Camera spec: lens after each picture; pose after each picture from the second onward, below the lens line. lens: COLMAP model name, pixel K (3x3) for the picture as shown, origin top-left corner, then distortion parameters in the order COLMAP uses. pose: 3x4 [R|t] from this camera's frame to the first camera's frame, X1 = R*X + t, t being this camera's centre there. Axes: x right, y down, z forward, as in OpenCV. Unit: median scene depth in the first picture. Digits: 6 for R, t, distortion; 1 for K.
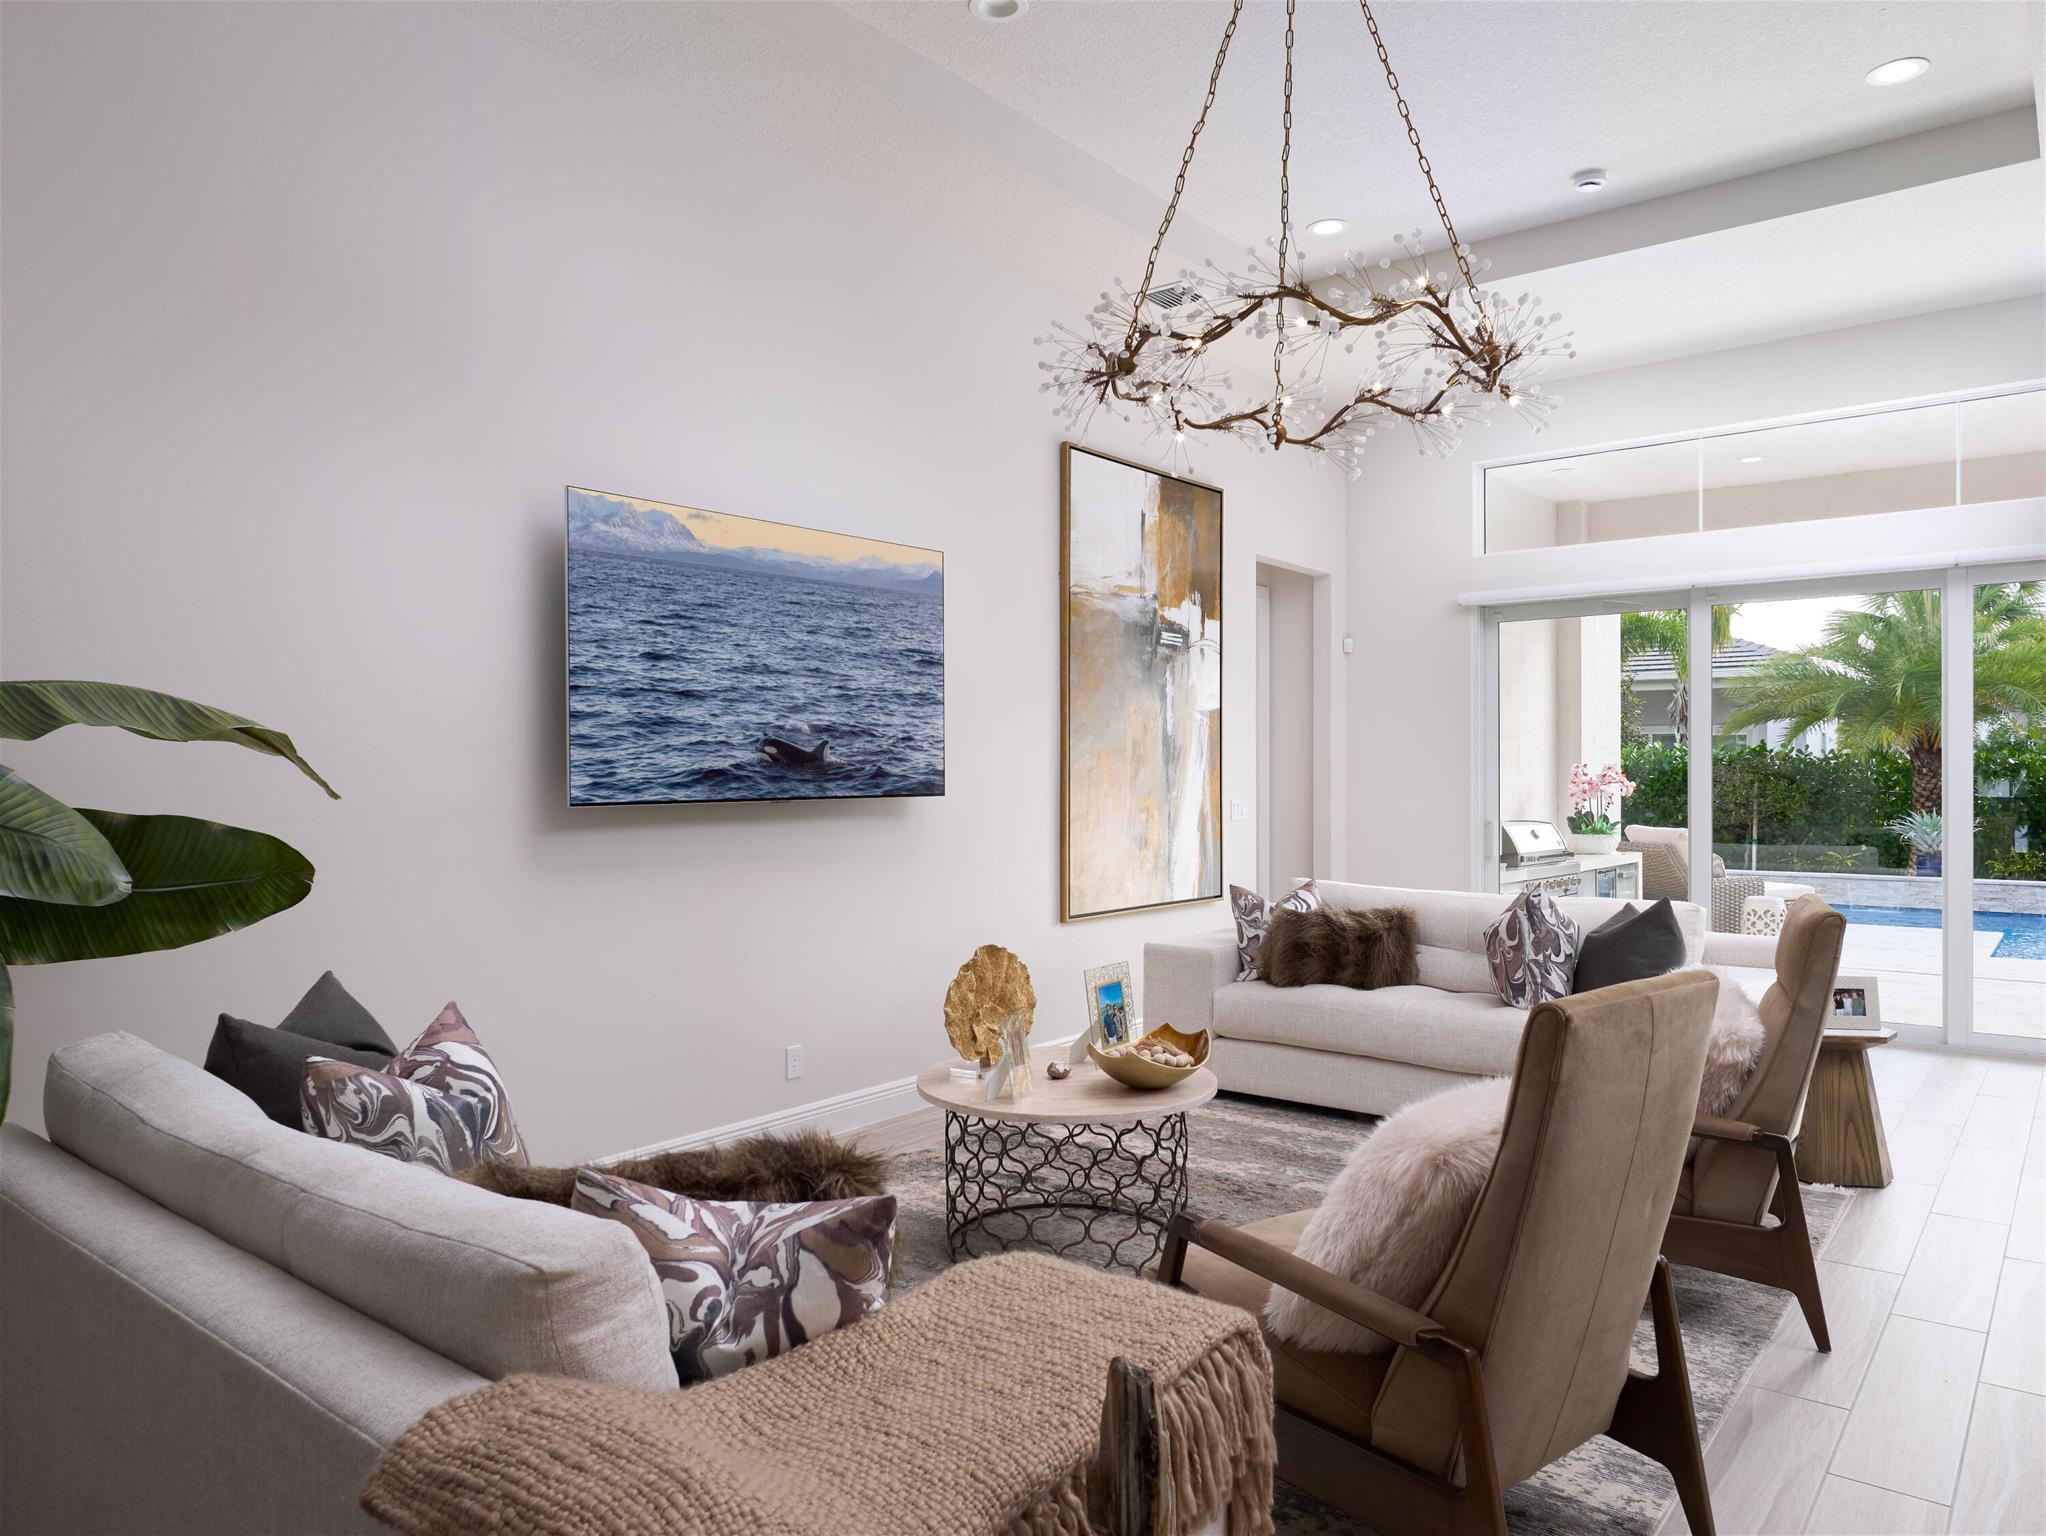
lens RADIAL K [[1381.9, 0, 1024.3], [0, 1381.9, 774.8], [0, 0, 1]] dist [-0.011236, -0.004122]
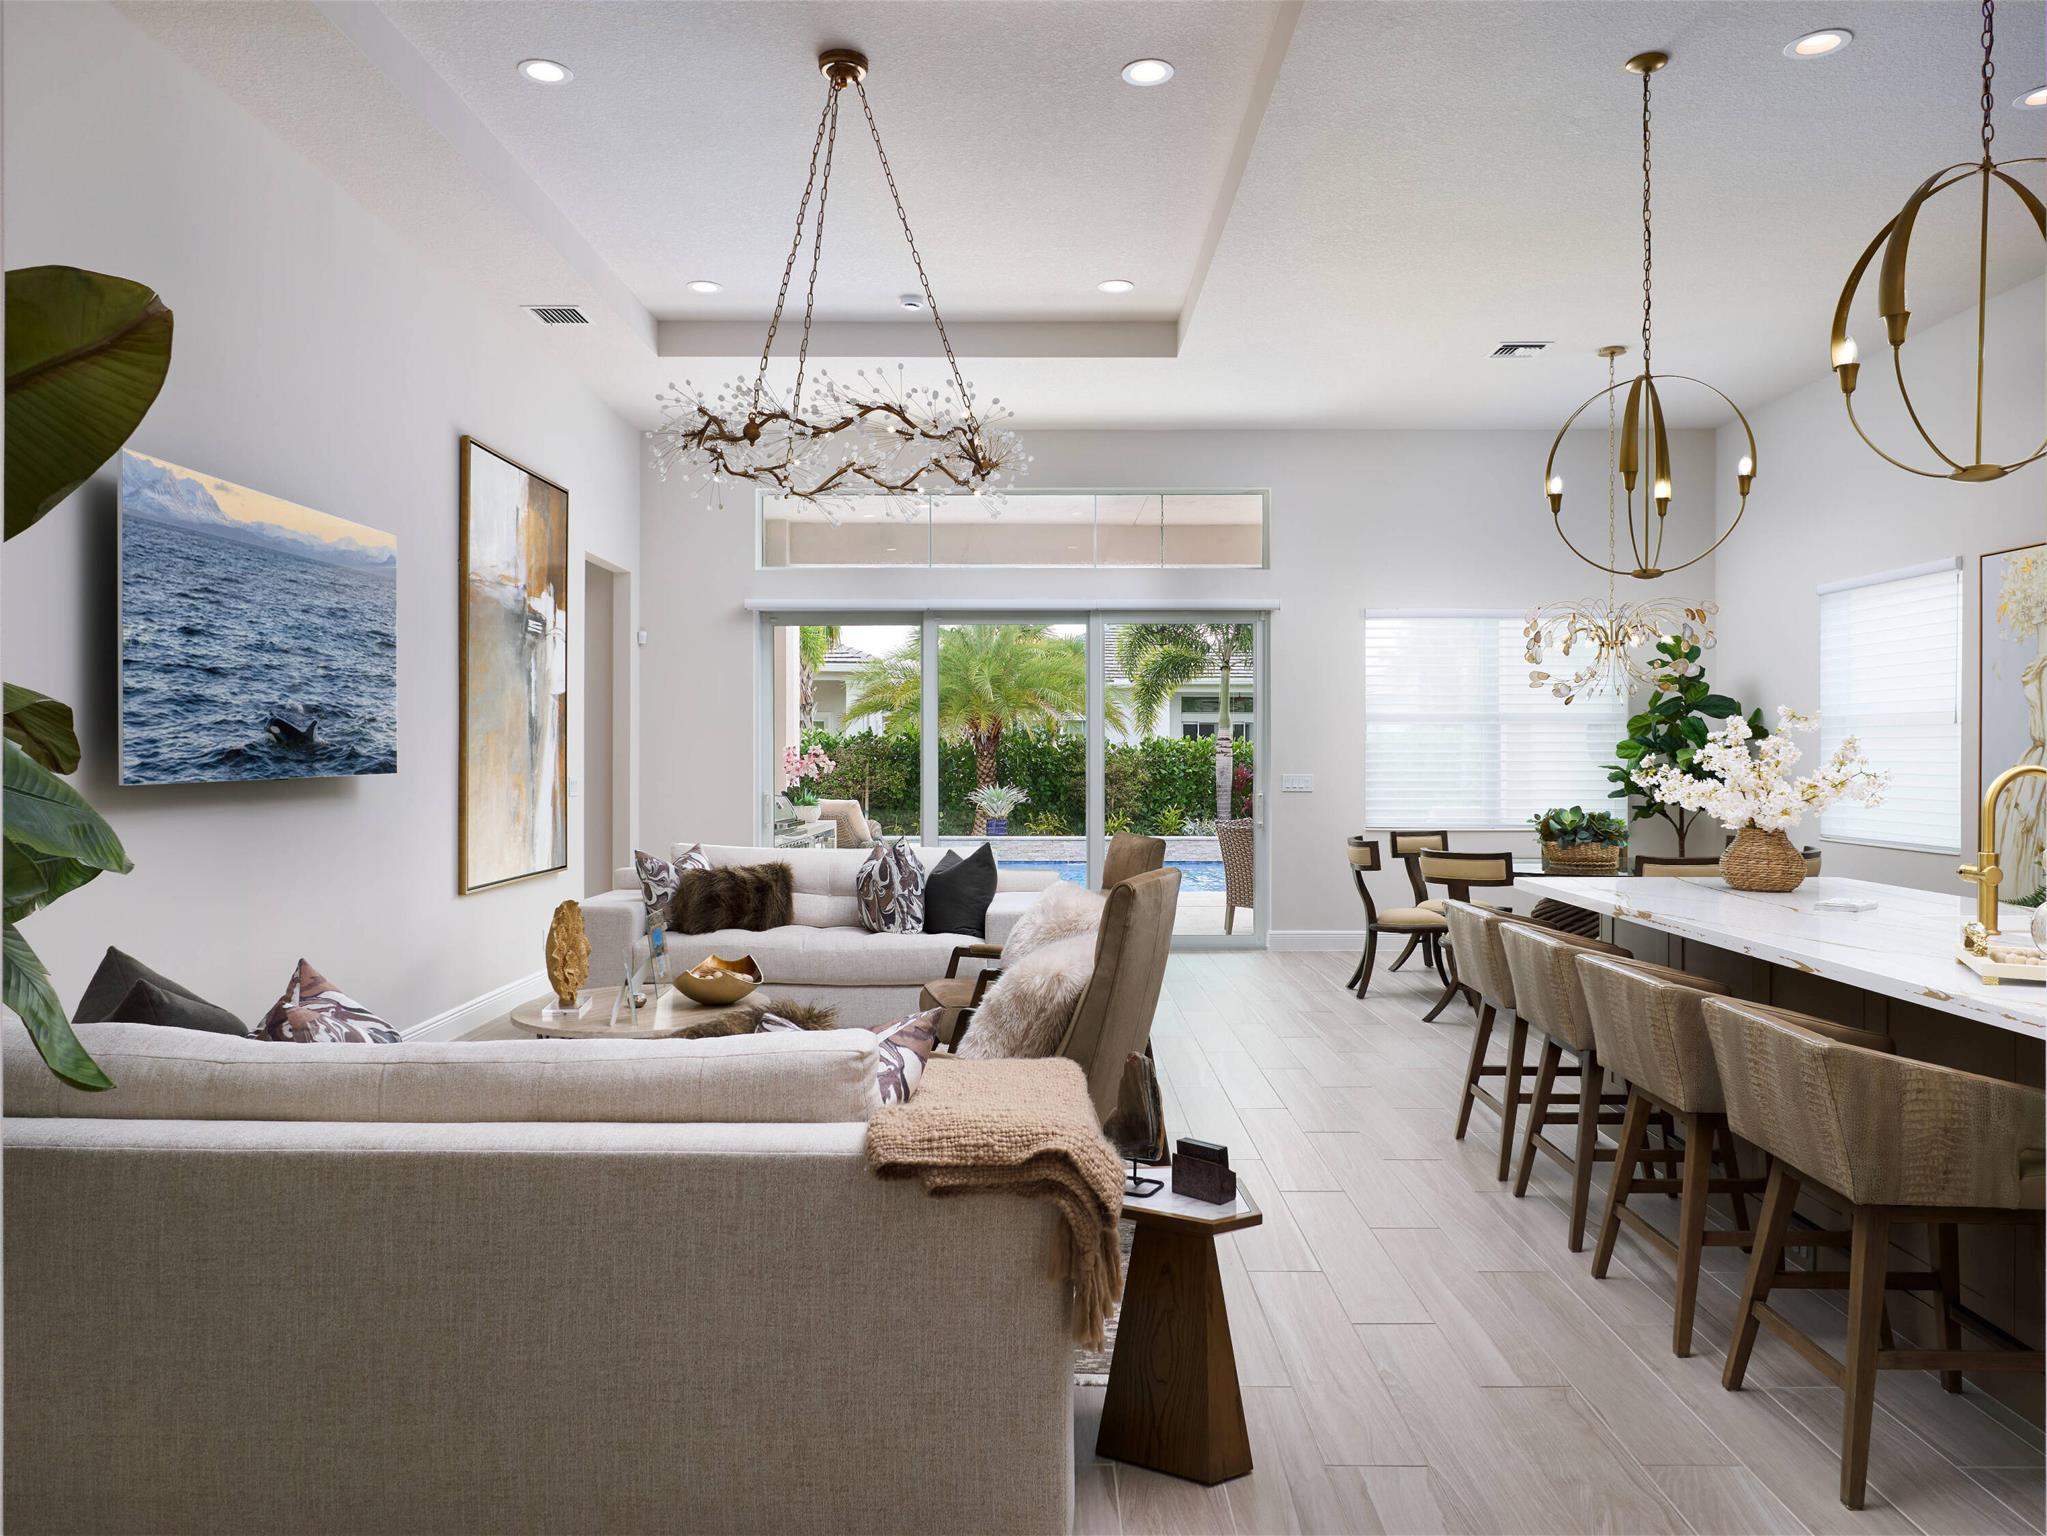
lens RADIAL K [[1431.6, 0, 1019.7], [0, 1431.6, 750.7], [0, 0, 1]] dist [0.007308, 0.001204]
pose [[0.761528, 0.002094, 0.648129, -0.432478], [-0.002519, 0.999997, -0.000272, -0.003816], [-0.648127, -0.001426, 0.761531, -0.119858]]
